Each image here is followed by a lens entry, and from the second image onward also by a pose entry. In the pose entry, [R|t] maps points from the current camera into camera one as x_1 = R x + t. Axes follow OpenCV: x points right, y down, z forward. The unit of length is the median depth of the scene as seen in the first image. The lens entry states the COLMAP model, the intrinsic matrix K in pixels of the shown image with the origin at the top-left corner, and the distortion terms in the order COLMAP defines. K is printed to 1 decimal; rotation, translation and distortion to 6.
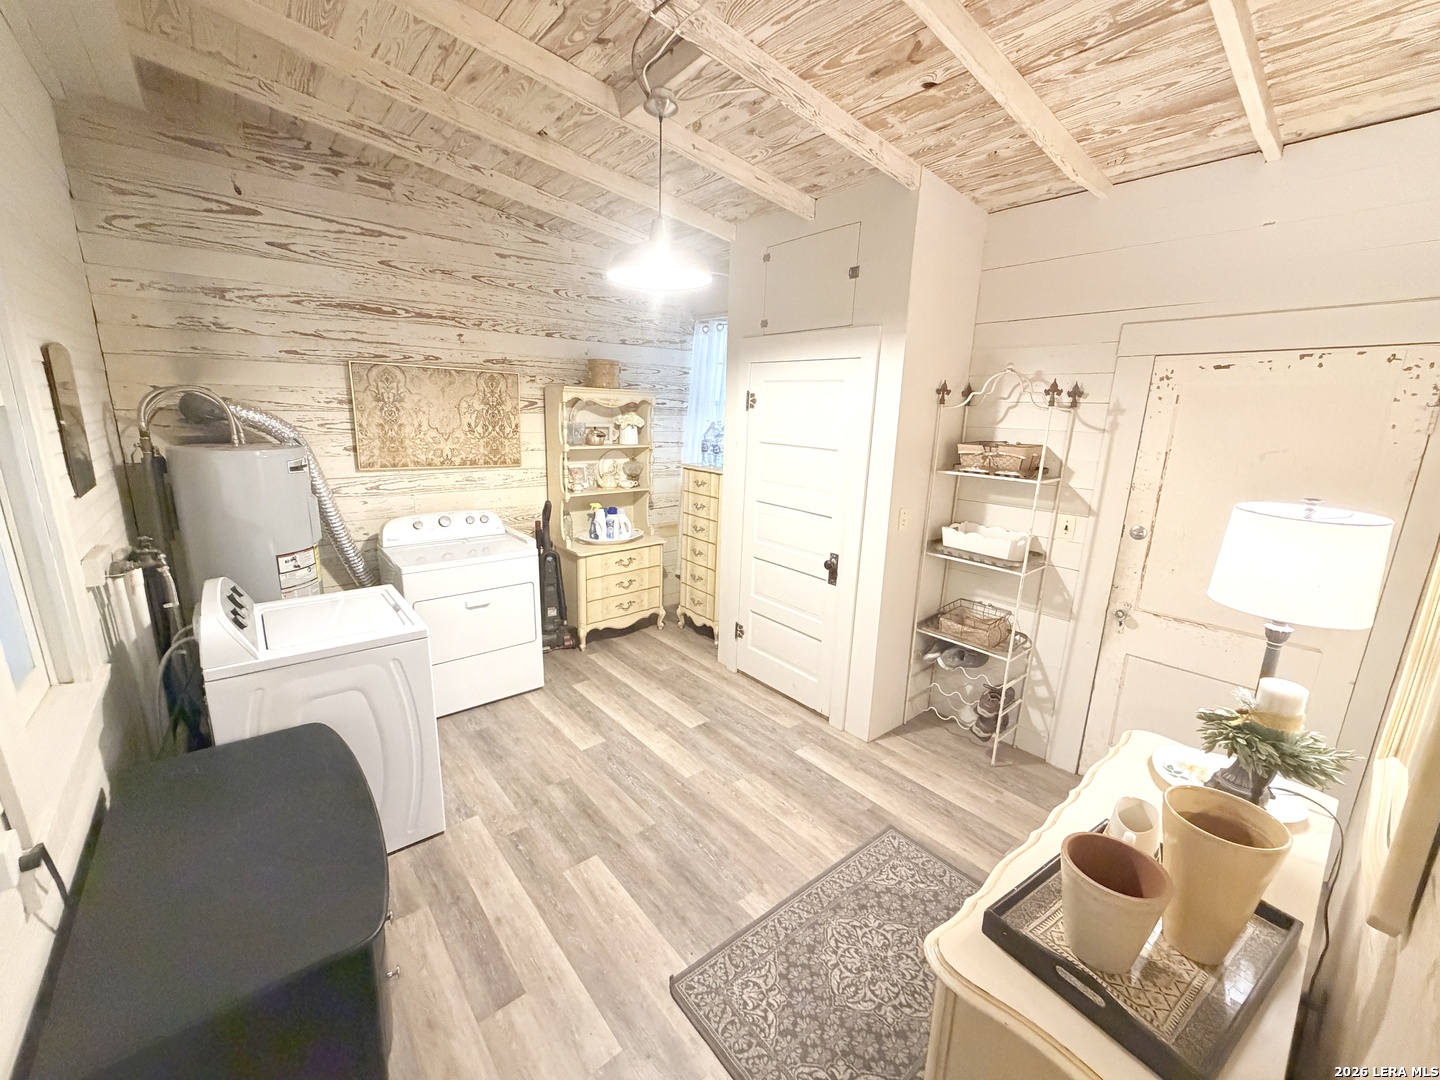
lens RADIAL K [[575.7, 0, 715.9], [0, 575.7, 542.1], [0, 0, 1]] dist [-0.001091, 0.000329]
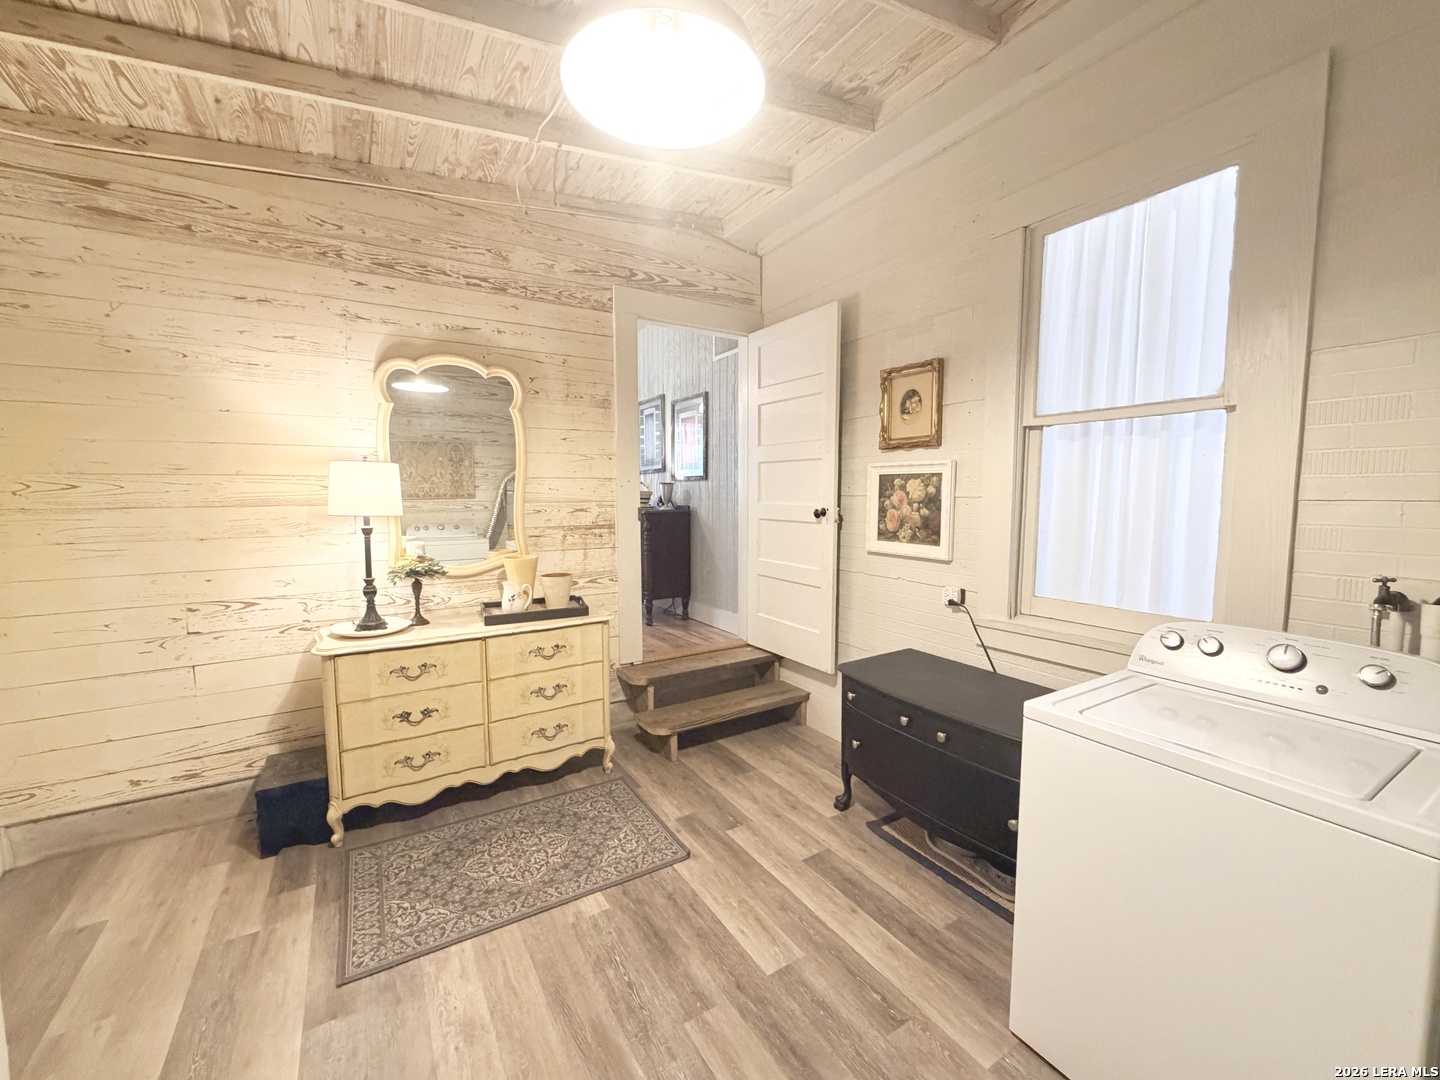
lens RADIAL K [[582.2, 0, 712.5], [0, 582.2, 541.7], [0, 0, 1]] dist [-0.000785, 0.000053]
pose [[-0.988669, -0.042007, 0.144114, -0.176104], [0.004646, 0.951025, 0.309080, -0.176929], [-0.150039, 0.306247, -0.940054, 1.229475]]
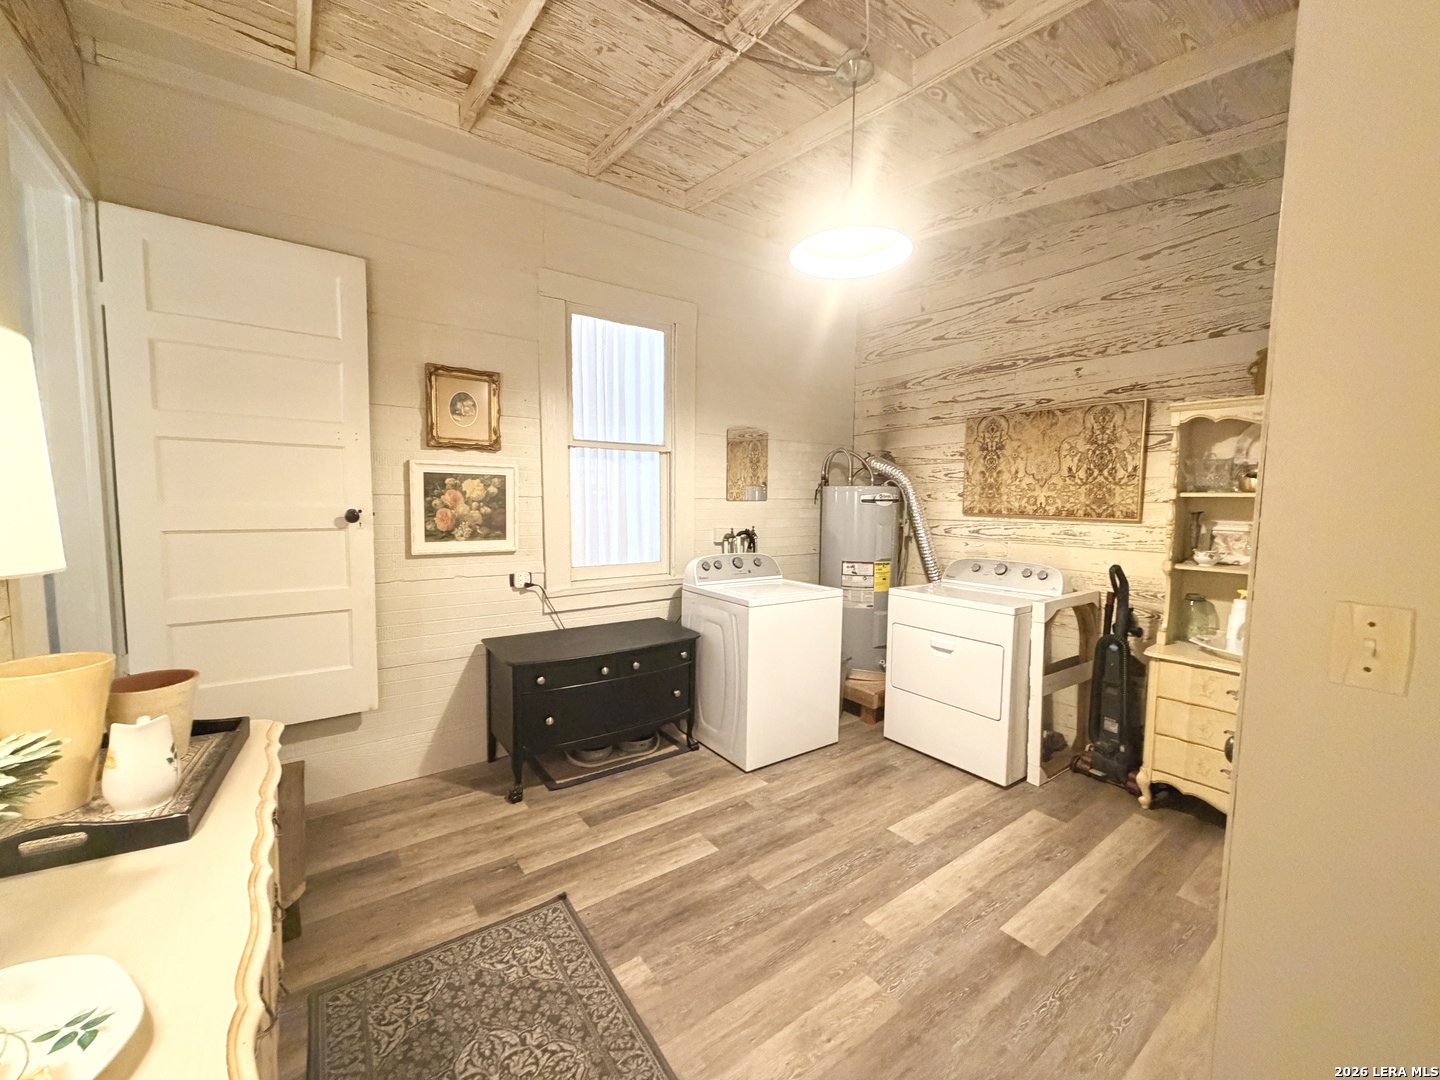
lens RADIAL K [[575.7, 0, 715.9], [0, 575.7, 542.1], [0, 0, 1]] dist [-0.001091, 0.000329]
pose [[-0.074719, 0.044794, -0.996198, 0.615095], [-0.239292, 0.968997, 0.061519, -0.031762], [0.968068, 0.242979, -0.061684, 0.736240]]
